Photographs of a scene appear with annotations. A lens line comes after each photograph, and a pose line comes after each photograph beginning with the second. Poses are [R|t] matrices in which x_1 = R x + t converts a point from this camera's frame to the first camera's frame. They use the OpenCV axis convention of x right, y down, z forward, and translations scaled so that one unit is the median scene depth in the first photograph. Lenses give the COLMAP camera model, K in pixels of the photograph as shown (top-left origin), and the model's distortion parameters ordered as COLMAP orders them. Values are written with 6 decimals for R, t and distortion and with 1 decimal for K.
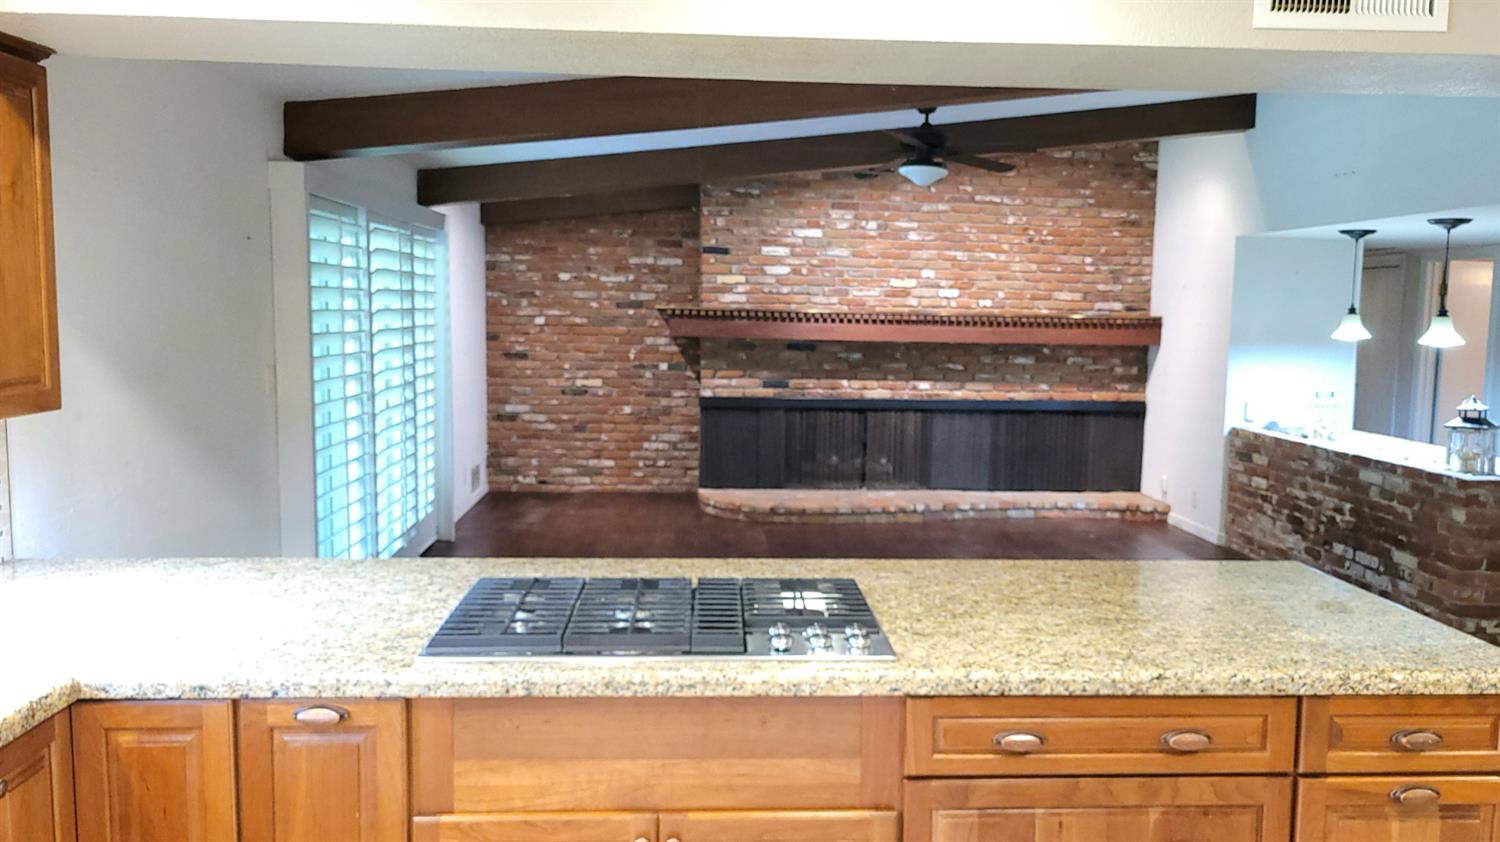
lens RADIAL K [[1125.6, 0, 752.8], [0, 1125.6, 419.3], [0, 0, 1]] dist [0.012250, 0.014487]
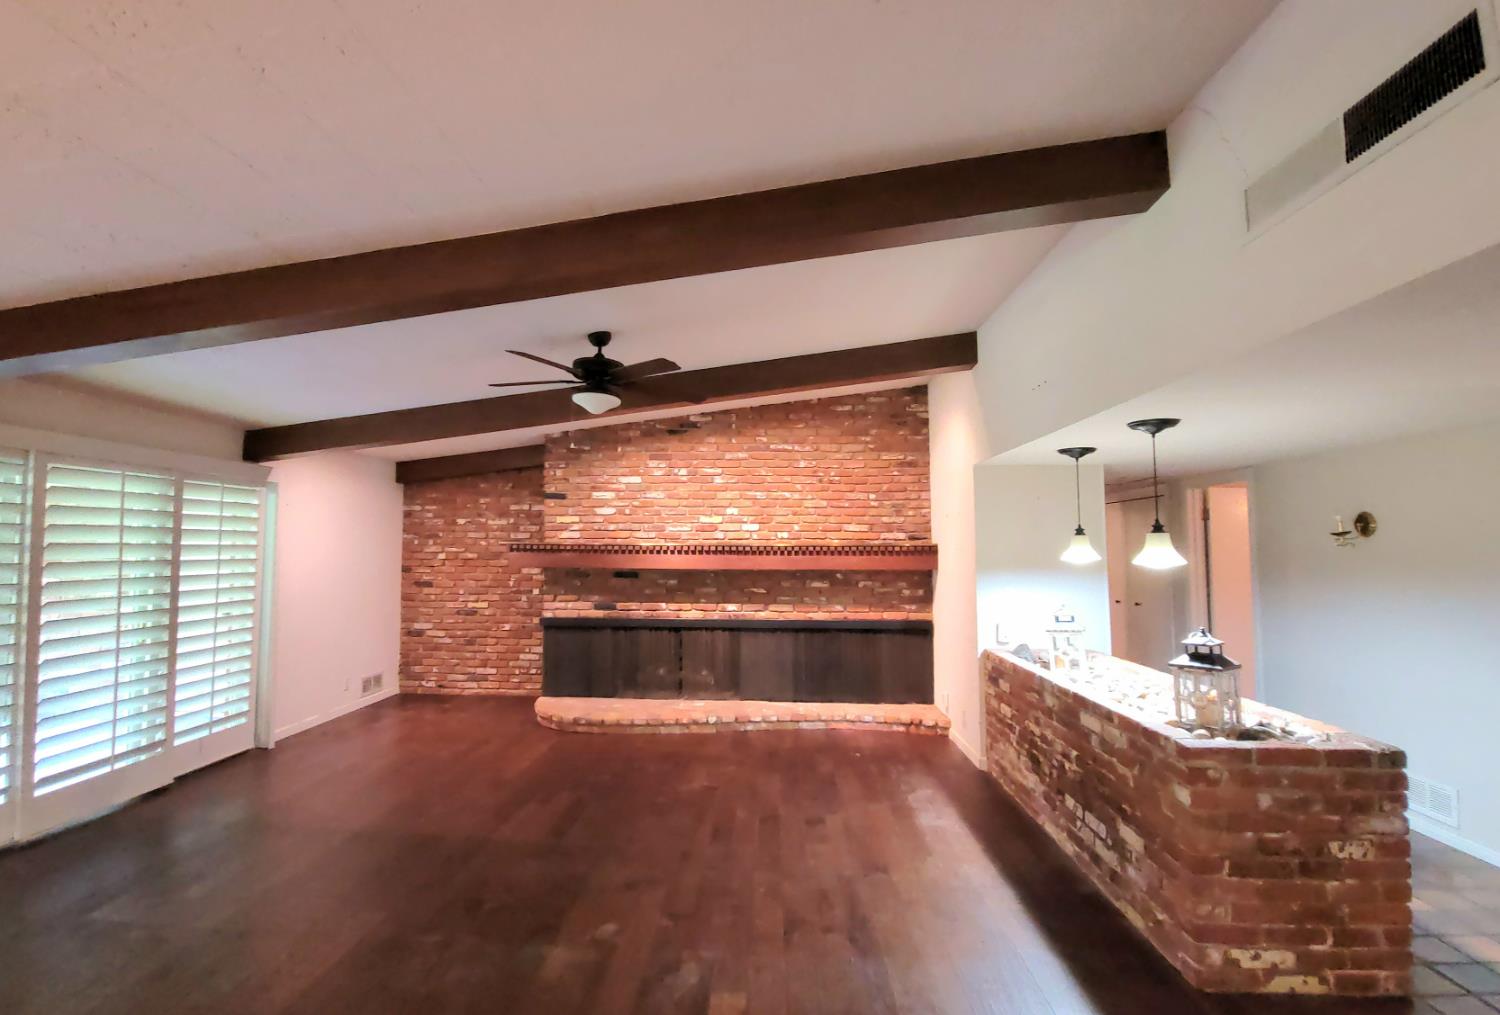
lens RADIAL K [[651.9, 0, 743.4], [0, 651.9, 512.7], [0, 0, 1]] dist [-0.005207, -0.000750]
pose [[0.989427, -0.024677, -0.142920, 0.266808], [0.001835, 0.987470, -0.157795, -0.020399], [0.145023, 0.155864, 0.977075, 0.339672]]
